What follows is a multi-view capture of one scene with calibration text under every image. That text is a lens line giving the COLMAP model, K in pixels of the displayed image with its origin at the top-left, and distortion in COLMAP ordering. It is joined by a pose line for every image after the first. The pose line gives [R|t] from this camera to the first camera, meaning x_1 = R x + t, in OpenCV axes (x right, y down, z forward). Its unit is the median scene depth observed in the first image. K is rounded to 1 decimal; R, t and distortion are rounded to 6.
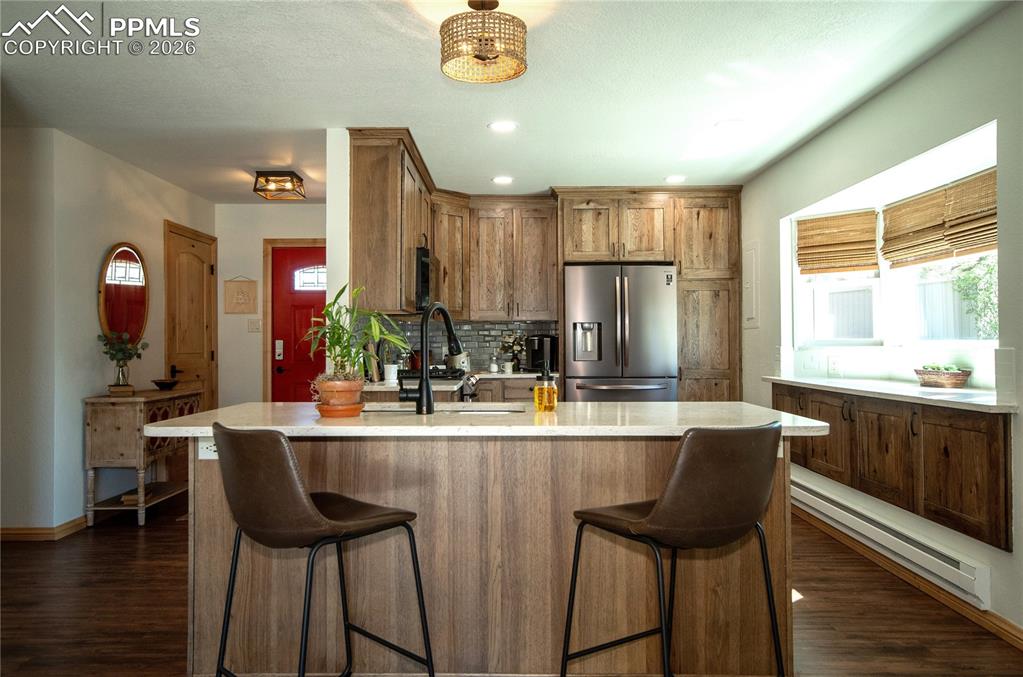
lens RADIAL K [[735.9, 0, 504.4], [0, 735.9, 342.4], [0, 0, 1]] dist [0.019225, 0.023630]
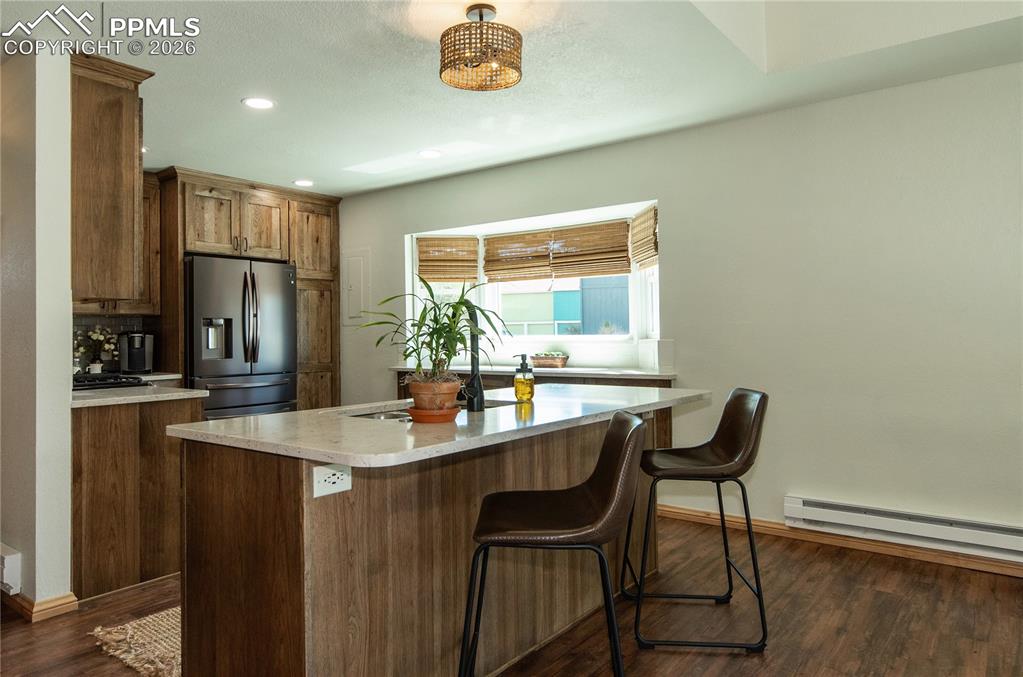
lens RADIAL K [[681.3, 0, 504.0], [0, 681.3, 332.0], [0, 0, 1]] dist [-0.014685, 0.008381]
pose [[0.600969, 0.000402, 0.799272, -0.365882], [0.006643, 0.999963, -0.005498, -0.001806], [-0.799245, 0.008614, 0.600944, 0.187291]]
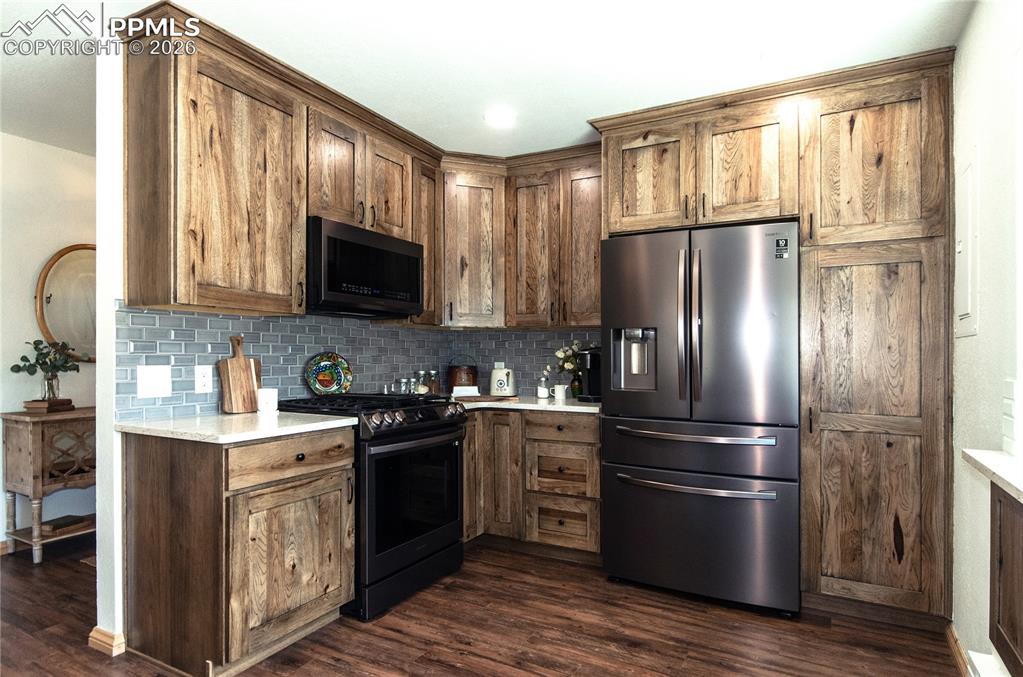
lens RADIAL K [[571.3, 0, 508.8], [0, 571.3, 340.5], [0, 0, 1]] dist [0.004881, -0.000268]
pose [[0.879810, -0.000632, -0.475325, 0.249717], [-0.010361, 0.999736, -0.020508, -0.005705], [0.475212, 0.022968, 0.879571, 0.539530]]
